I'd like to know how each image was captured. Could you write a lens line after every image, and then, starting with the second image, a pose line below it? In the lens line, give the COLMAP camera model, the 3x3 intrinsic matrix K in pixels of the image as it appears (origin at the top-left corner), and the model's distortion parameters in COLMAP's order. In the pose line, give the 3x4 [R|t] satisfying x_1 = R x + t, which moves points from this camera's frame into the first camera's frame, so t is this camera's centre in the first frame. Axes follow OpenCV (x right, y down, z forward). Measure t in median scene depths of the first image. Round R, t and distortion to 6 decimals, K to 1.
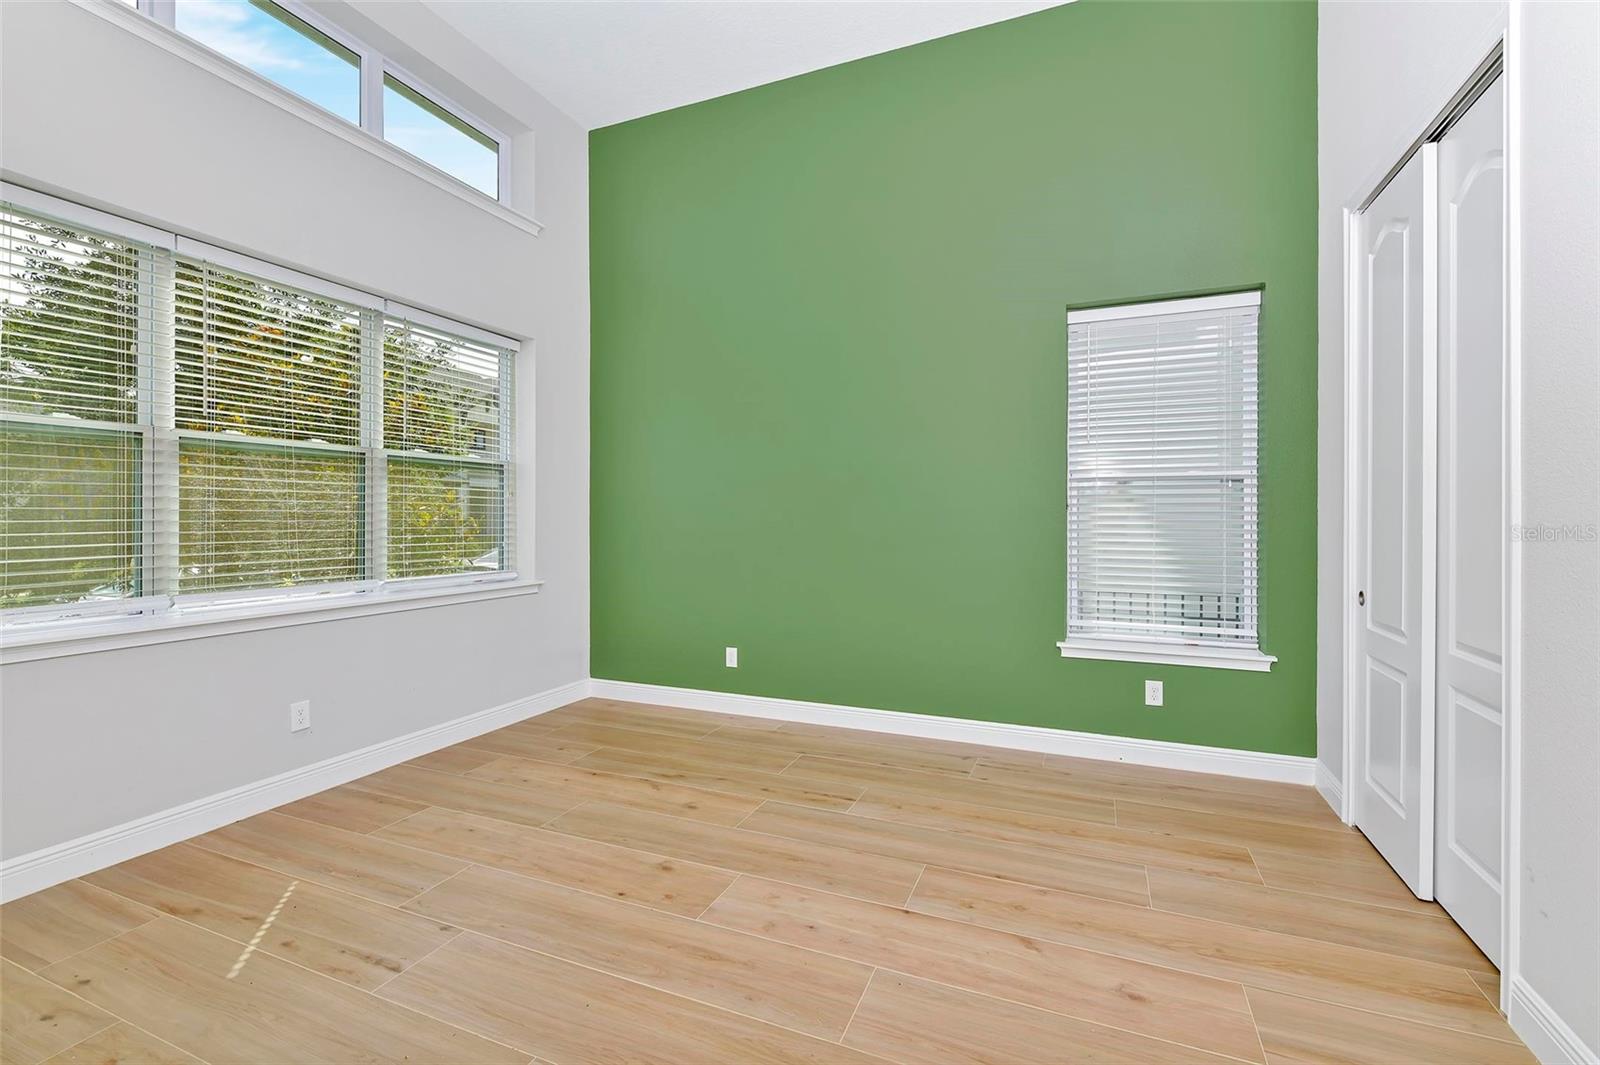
lens RADIAL K [[691.2, 0, 803.7], [0, 691.2, 528.4], [0, 0, 1]] dist [0.001839, -0.001739]
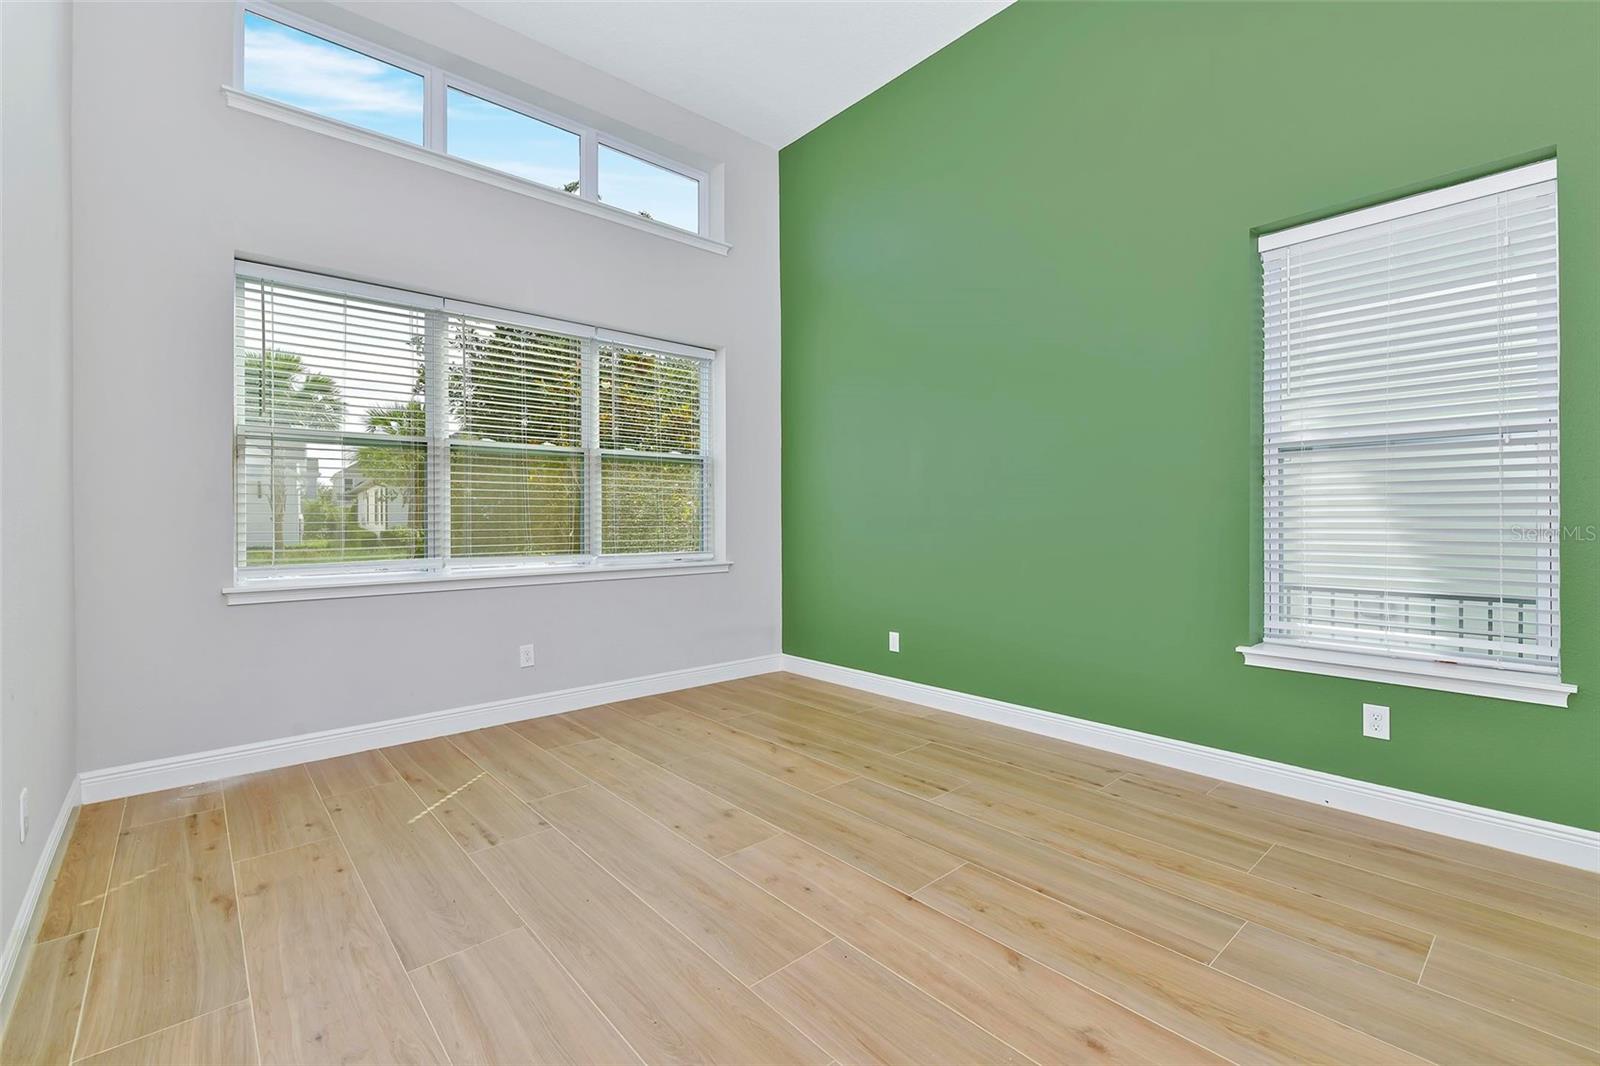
lens RADIAL K [[691.2, 0, 807.3], [0, 691.2, 527.8], [0, 0, 1]] dist [0.001839, -0.001739]
pose [[0.902159, 0.000386, -0.431404, 0.331174], [-0.001075, 0.999999, -0.001352, 0.034738], [0.431403, 0.001683, 0.902158, 0.060339]]
